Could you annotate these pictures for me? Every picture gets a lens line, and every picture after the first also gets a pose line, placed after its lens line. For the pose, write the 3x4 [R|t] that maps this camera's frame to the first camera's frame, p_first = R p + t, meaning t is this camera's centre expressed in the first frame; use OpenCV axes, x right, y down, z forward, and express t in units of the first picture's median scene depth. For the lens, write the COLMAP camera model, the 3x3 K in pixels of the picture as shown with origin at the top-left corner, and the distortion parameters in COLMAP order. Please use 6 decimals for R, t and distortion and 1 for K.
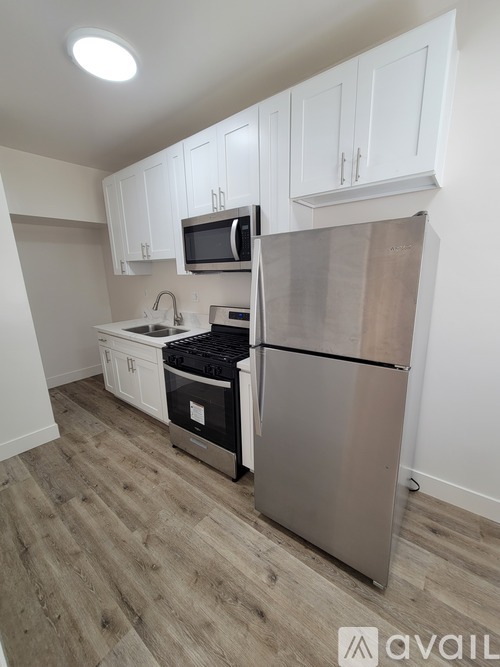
lens RADIAL K [[272.0, 0, 249.6], [0, 272.0, 334.3], [0, 0, 1]] dist [-0.003741, -0.000412]
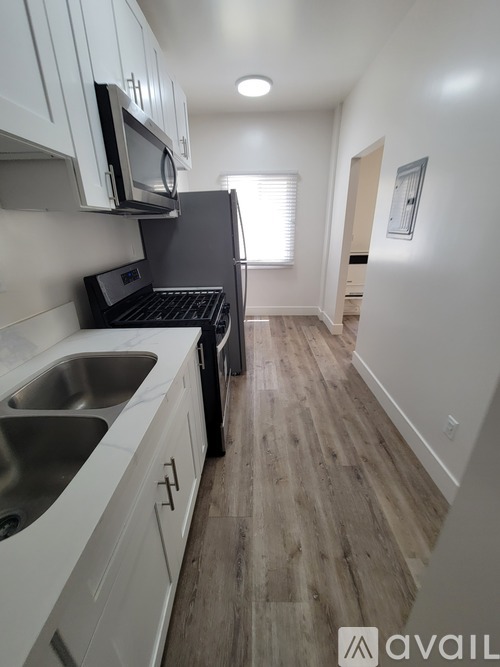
lens RADIAL K [[272.0, 0, 250.3], [0, 272.0, 333.3], [0, 0, 1]] dist [-0.003741, -0.000412]
pose [[-0.608099, -0.256911, 0.751141, -1.100359], [0.216787, 0.856484, 0.468444, -0.283524], [-0.763688, 0.447697, -0.465132, 1.570379]]
